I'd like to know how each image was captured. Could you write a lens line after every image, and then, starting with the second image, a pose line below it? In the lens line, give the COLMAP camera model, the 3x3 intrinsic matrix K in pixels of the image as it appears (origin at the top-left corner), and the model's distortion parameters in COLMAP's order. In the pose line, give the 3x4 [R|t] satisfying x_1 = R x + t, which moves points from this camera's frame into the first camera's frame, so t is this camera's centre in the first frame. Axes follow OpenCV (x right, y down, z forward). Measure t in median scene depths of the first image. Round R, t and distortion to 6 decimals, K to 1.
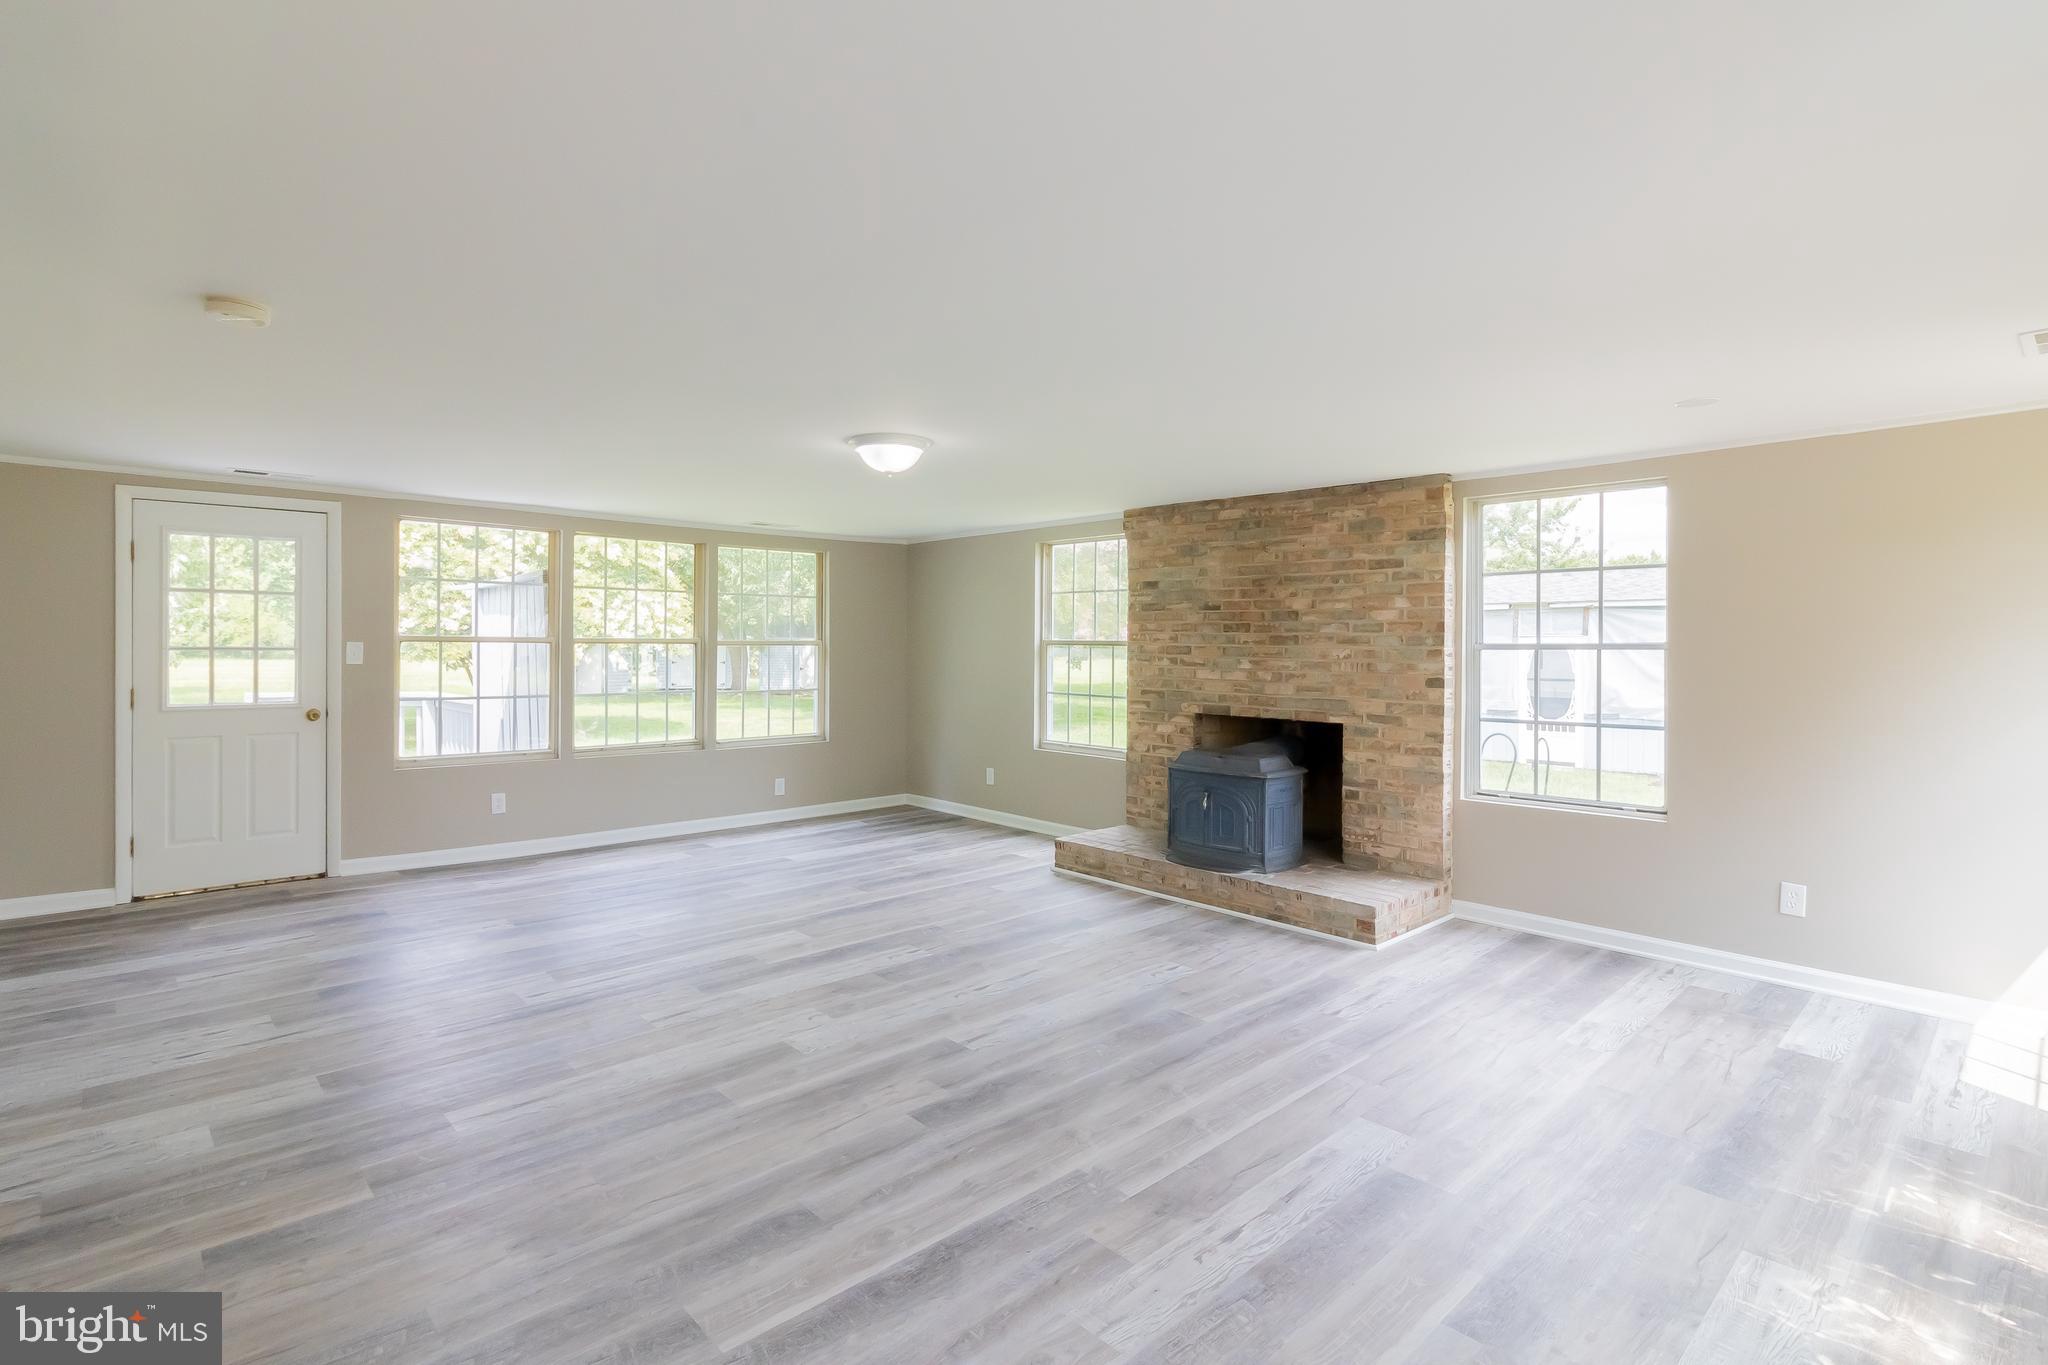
lens RADIAL K [[994.4, 0, 1029.5], [0, 994.4, 661.7], [0, 0, 1]] dist [0.003239, 0.000178]
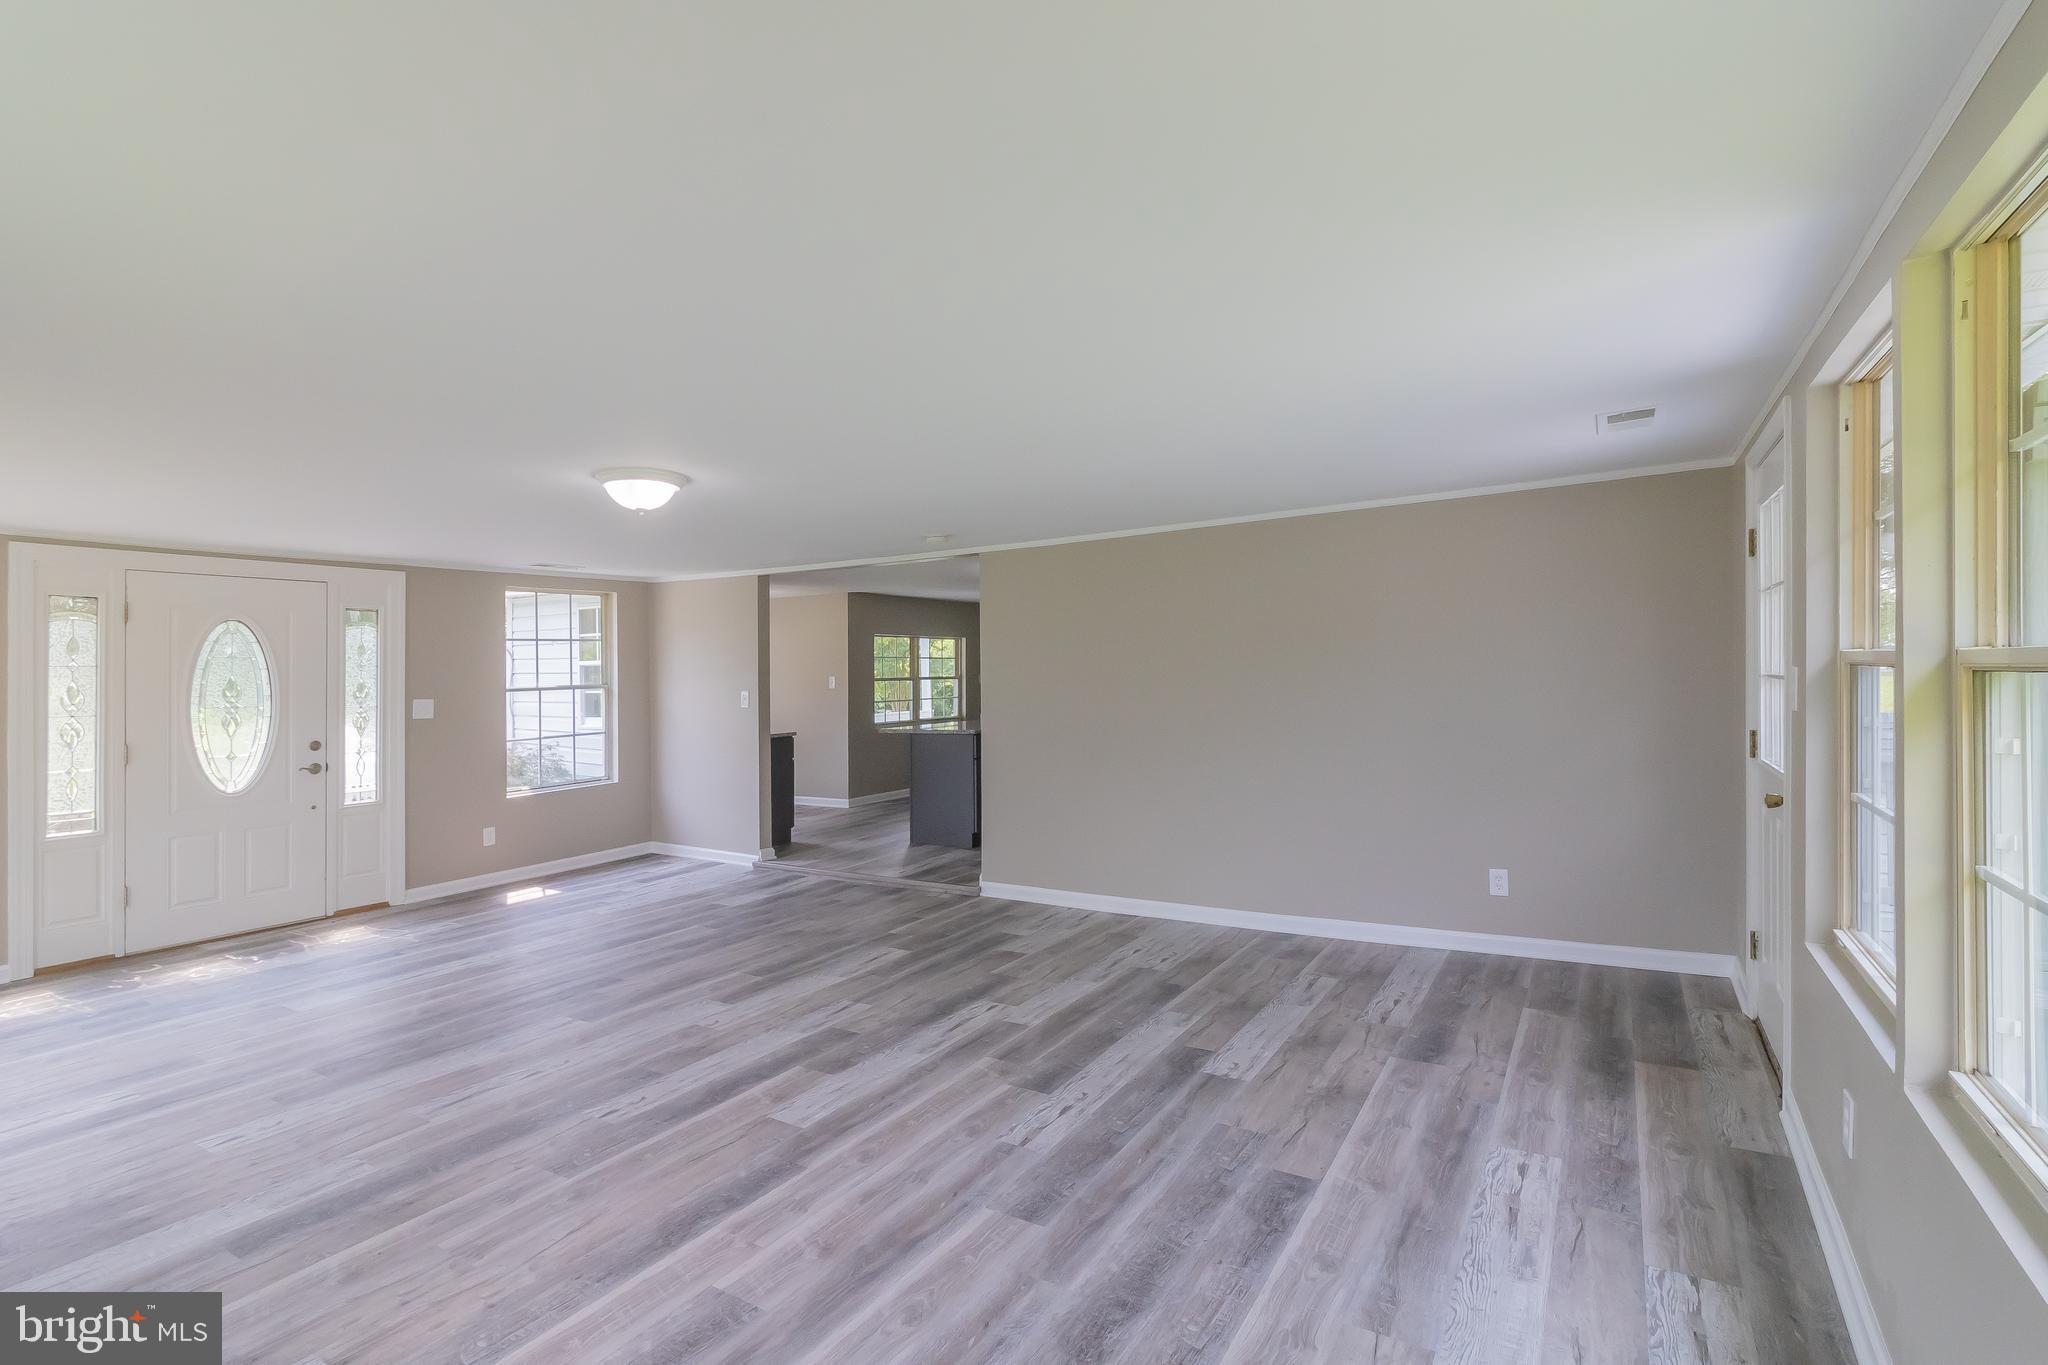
lens RADIAL K [[943.6, 0, 1039.9], [0, 943.6, 665.4], [0, 0, 1]] dist [-0.002453, 0.000822]
pose [[-0.961141, 0.014360, -0.275685, -0.280894], [0.012817, 0.999890, 0.007400, -0.045291], [0.275761, 0.003579, -0.961220, 2.108736]]
